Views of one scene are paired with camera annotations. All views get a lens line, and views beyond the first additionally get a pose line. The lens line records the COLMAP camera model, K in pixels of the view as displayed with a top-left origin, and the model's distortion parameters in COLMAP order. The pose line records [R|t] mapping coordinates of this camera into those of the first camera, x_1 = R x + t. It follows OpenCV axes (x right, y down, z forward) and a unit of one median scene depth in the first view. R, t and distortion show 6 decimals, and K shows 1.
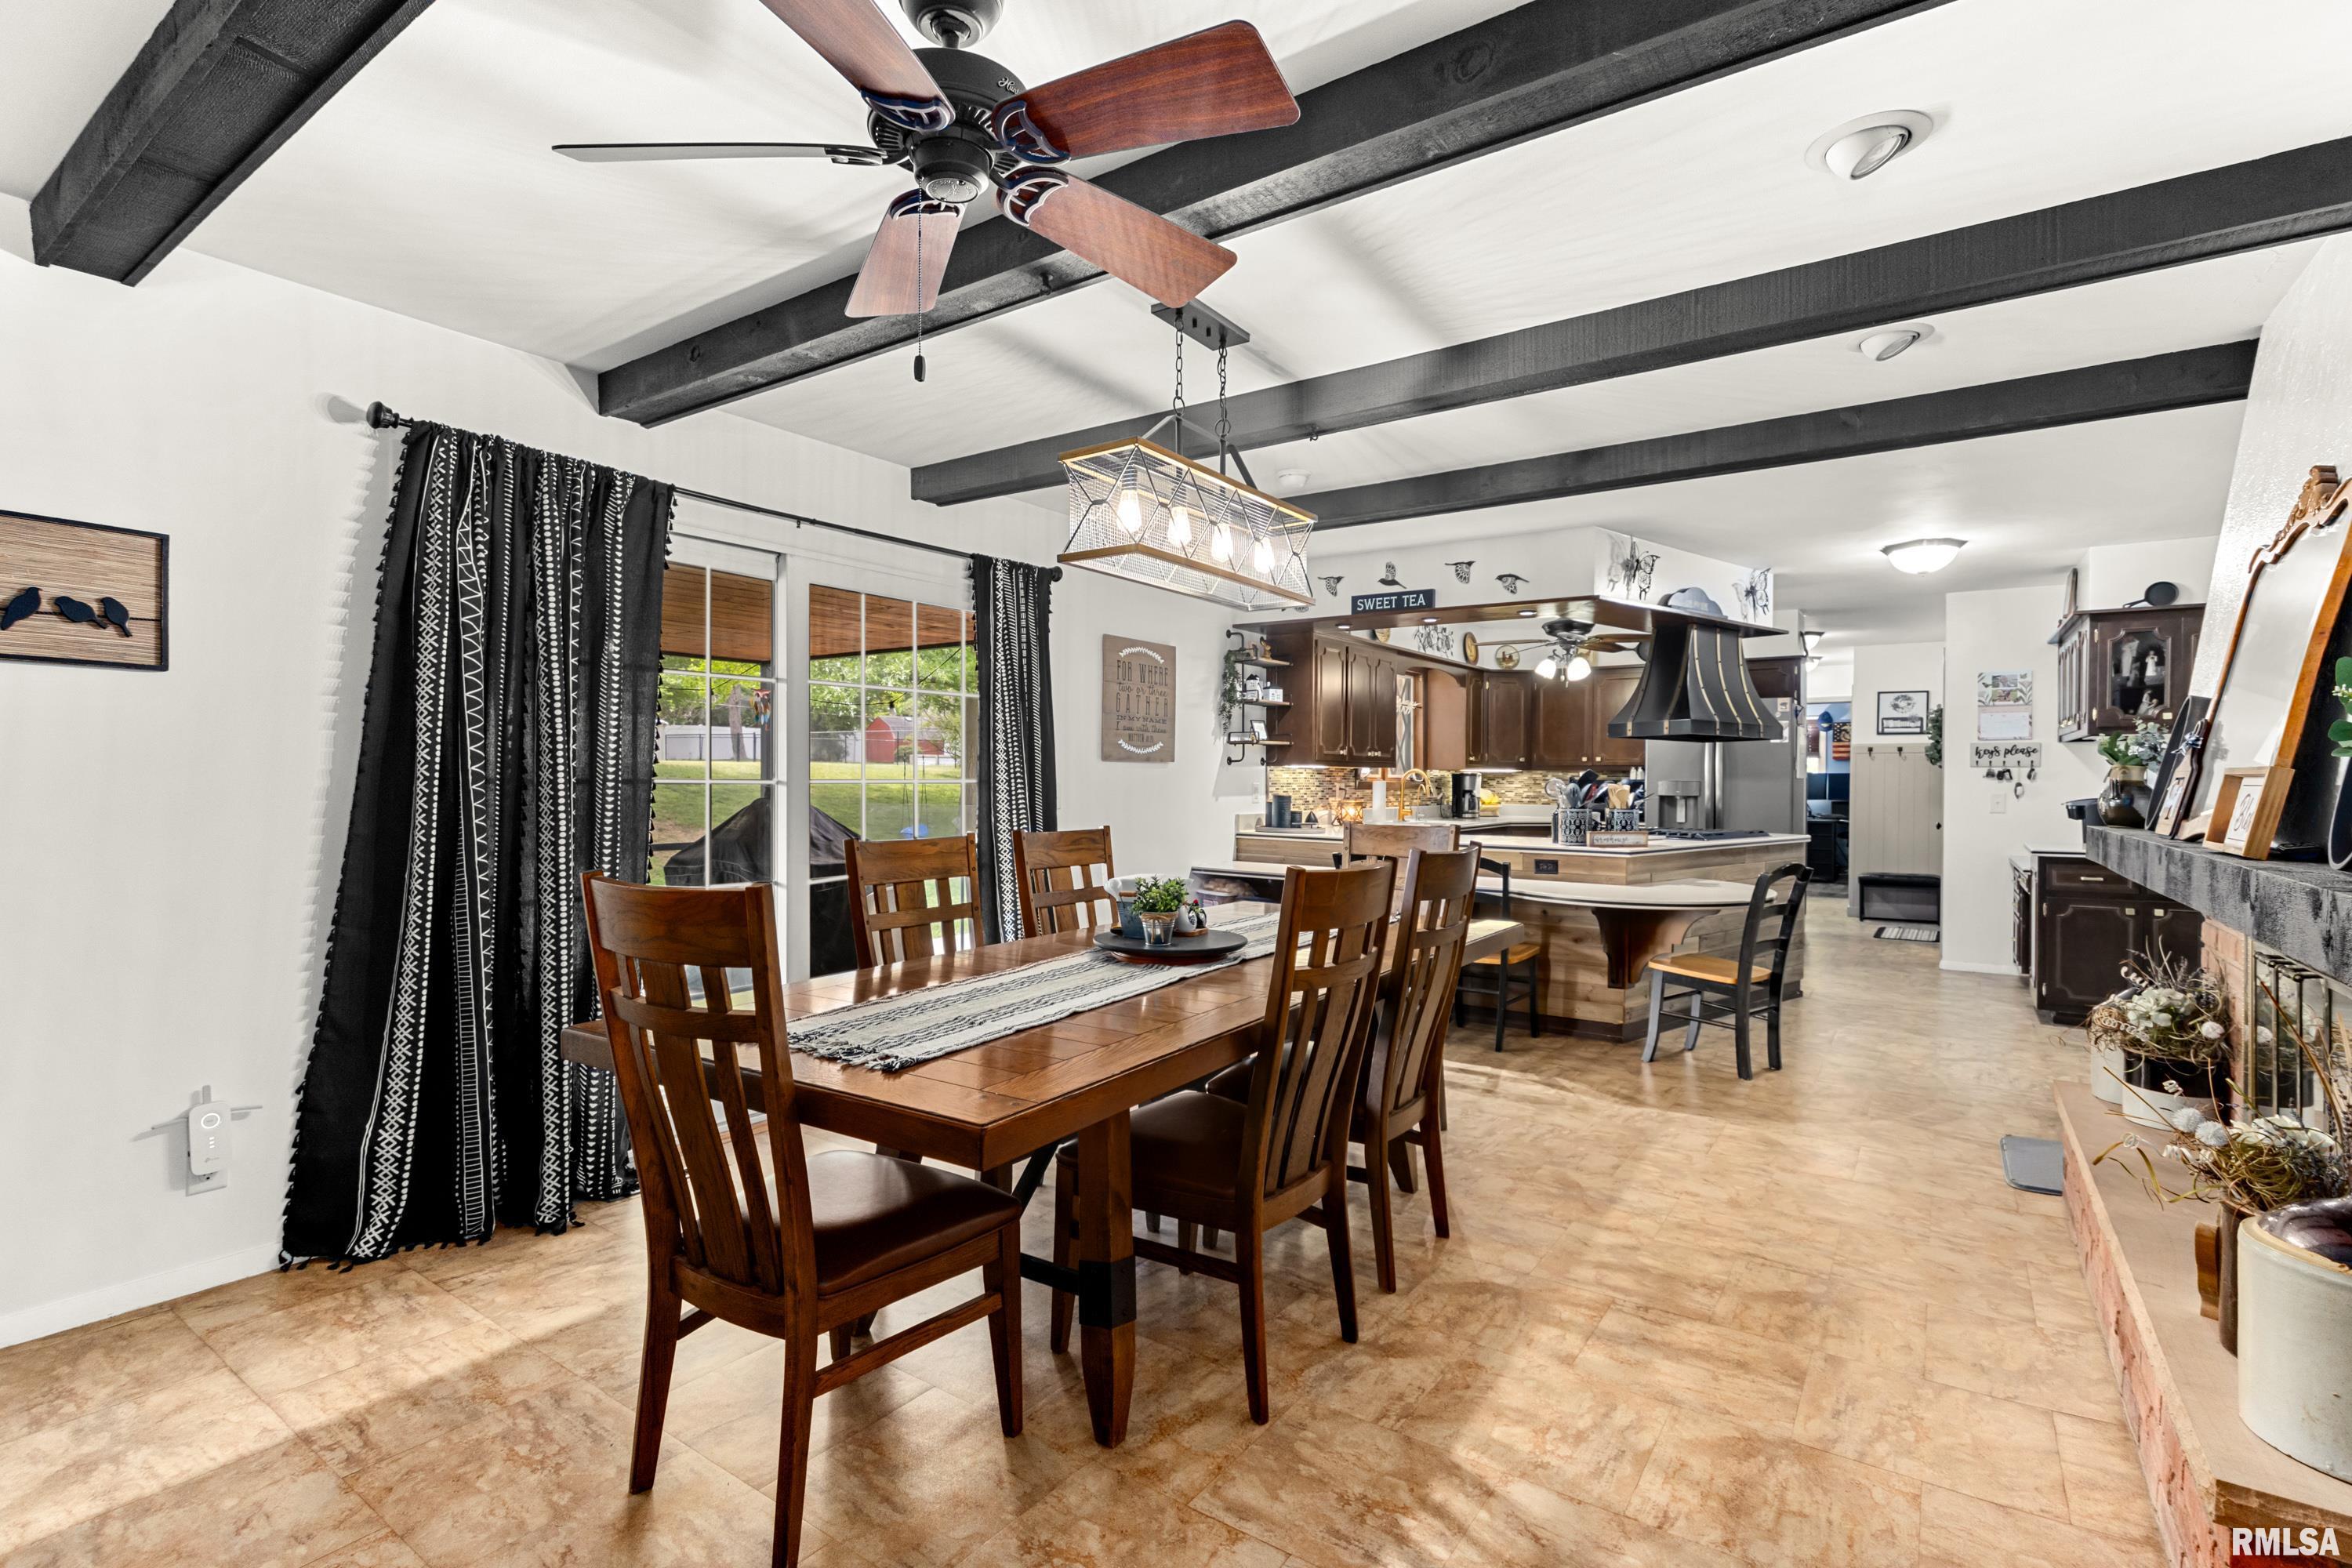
lens RADIAL K [[1078.3, 0, 1172.9], [0, 1078.3, 775.9], [0, 0, 1]] dist [0.000750, 0.000041]
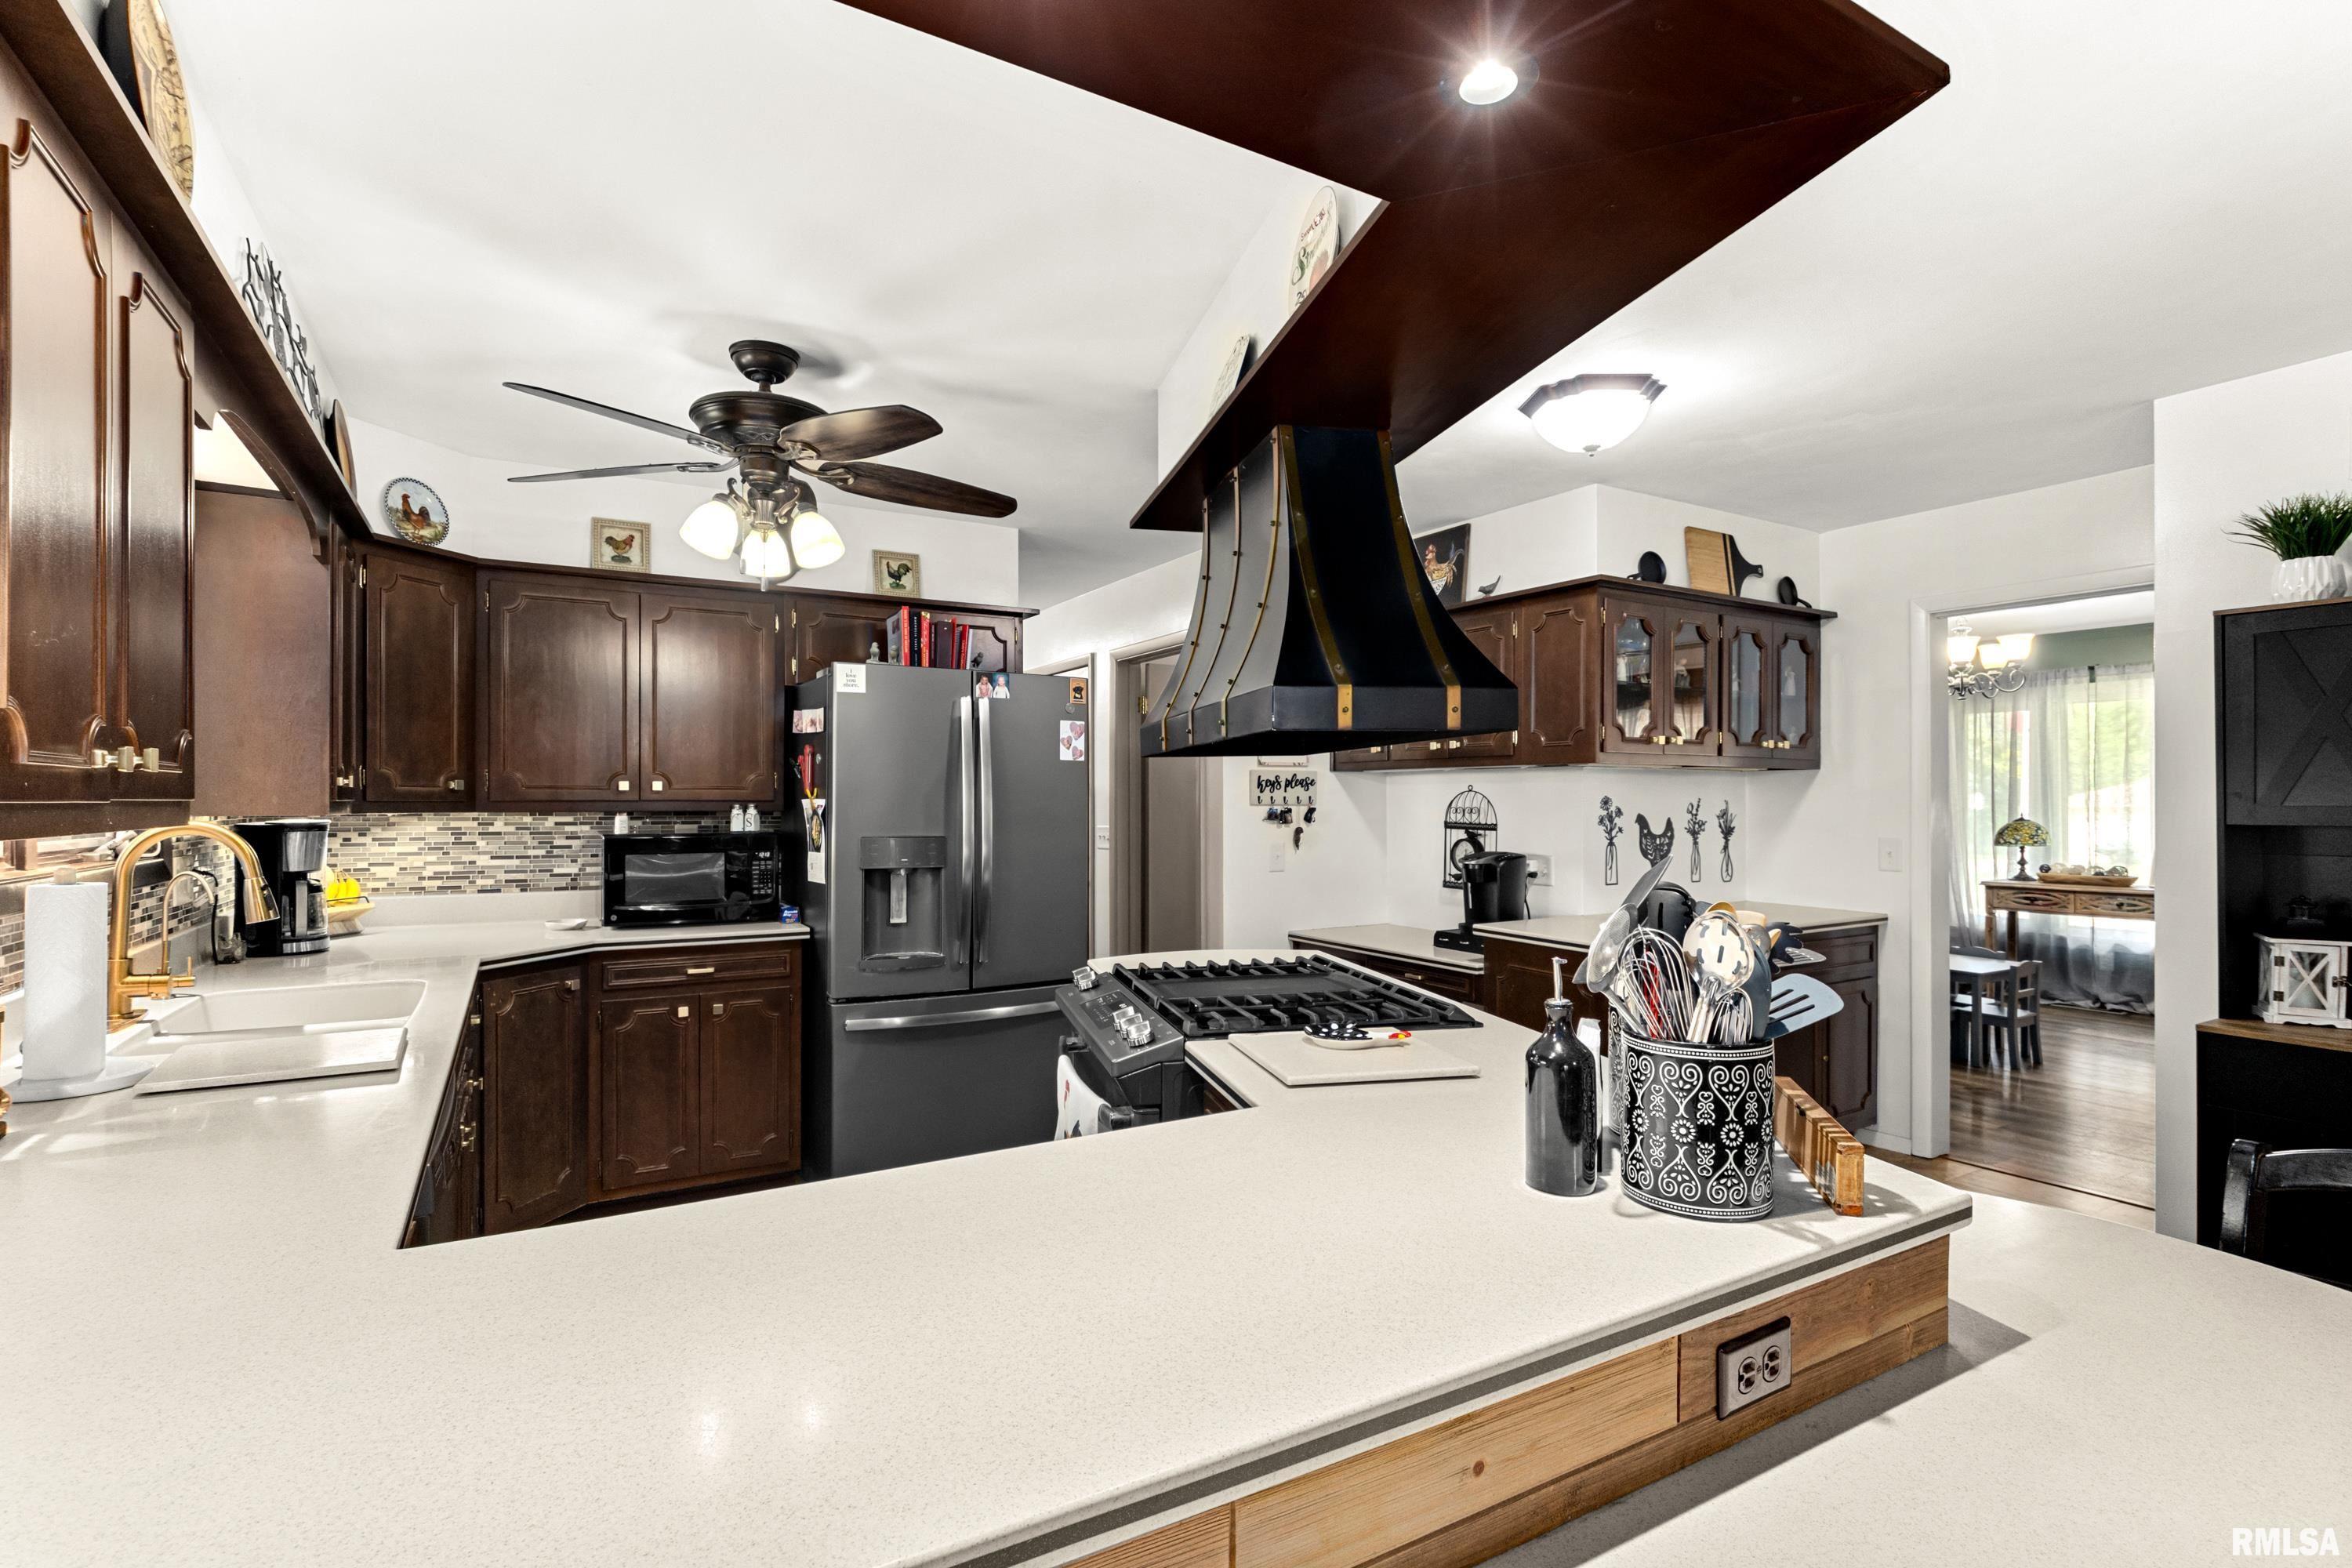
lens RADIAL K [[1078.3, 0, 1172.4], [0, 1078.3, 795.4], [0, 0, 1]] dist [0.000750, 0.000041]
pose [[0.429738, 0.003655, 0.902946, 0.107335], [0.002658, 0.999982, -0.005313, -0.011007], [-0.902950, 0.004683, 0.429721, 0.760692]]
